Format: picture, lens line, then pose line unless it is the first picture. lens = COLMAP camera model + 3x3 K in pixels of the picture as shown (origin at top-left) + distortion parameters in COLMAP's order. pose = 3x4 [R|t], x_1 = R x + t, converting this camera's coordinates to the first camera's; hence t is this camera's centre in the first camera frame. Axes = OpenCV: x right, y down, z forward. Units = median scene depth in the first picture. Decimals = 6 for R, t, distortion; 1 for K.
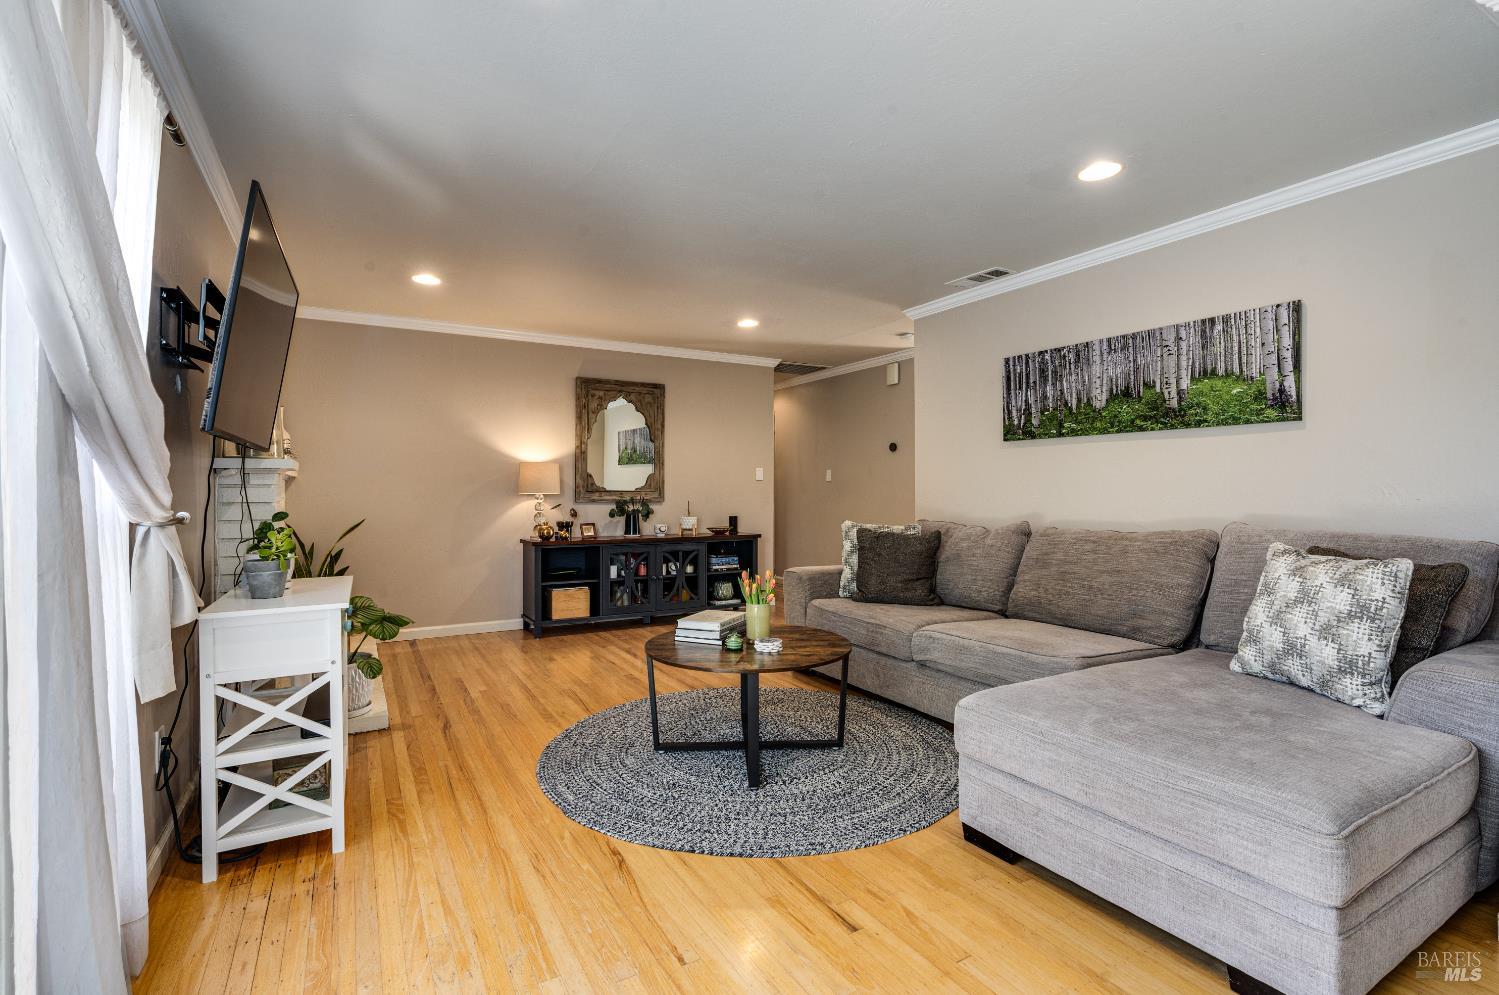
lens RADIAL K [[689.8, 0, 741.8], [0, 689.8, 490.2], [0, 0, 1]] dist [-0.006541, 0.003517]
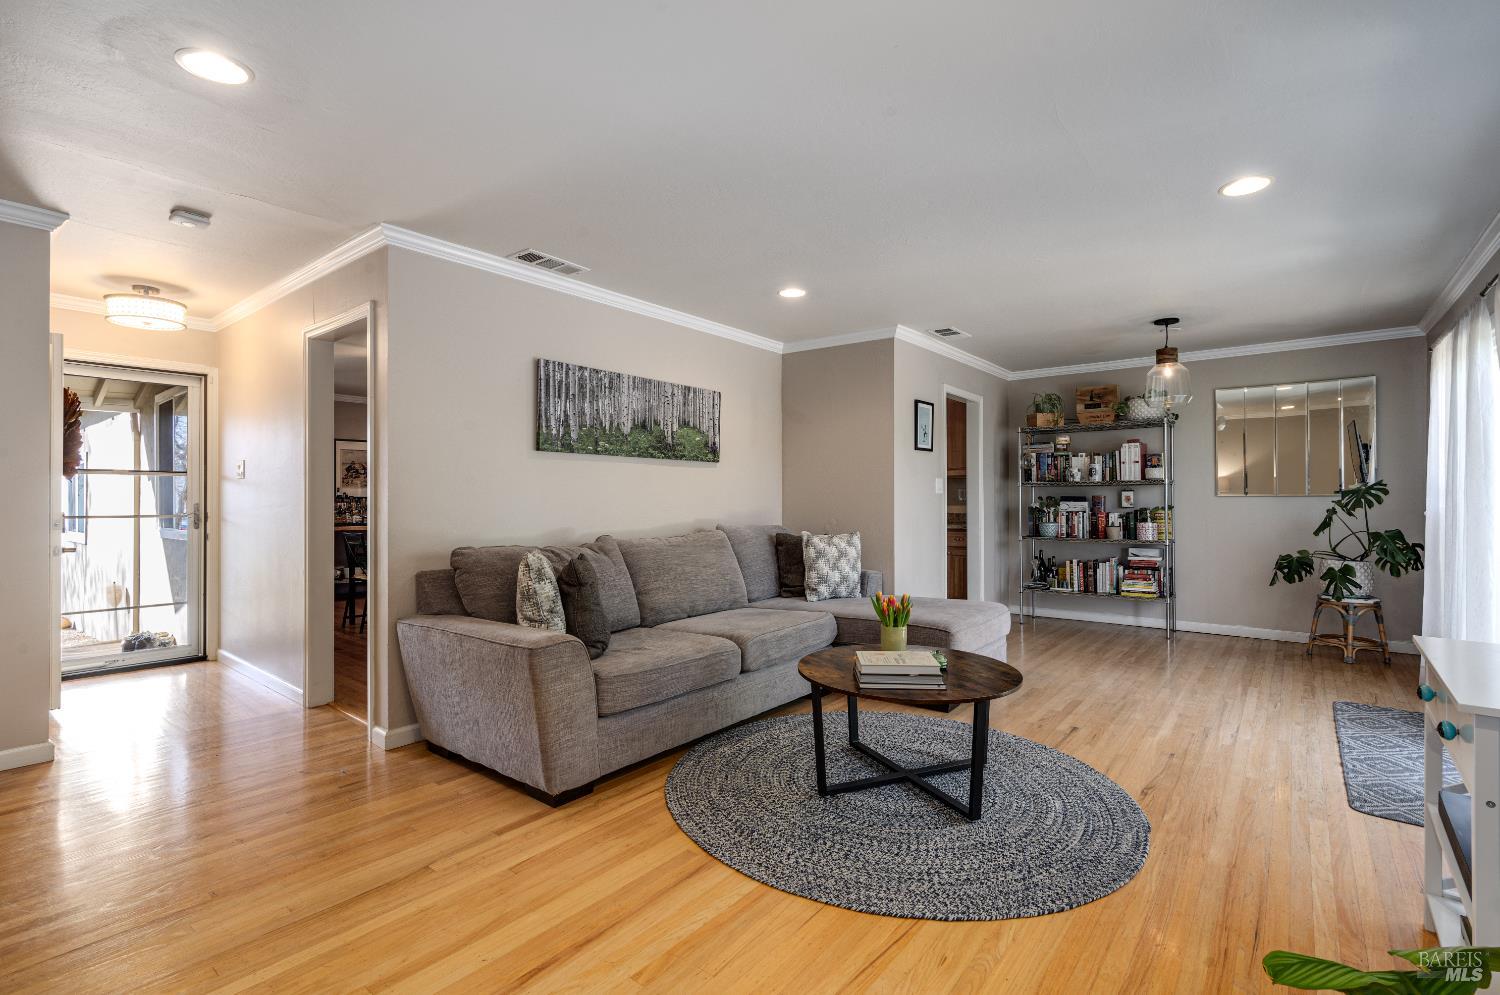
lens RADIAL K [[690.3, 0, 742.1], [0, 690.3, 494.0], [0, 0, 1]] dist [-0.006541, 0.003517]
pose [[-0.365775, 0.010538, 0.930644, -0.632269], [0.003922, 0.999944, -0.009782, -0.005384], [-0.930695, 0.000072, -0.365796, 1.243463]]
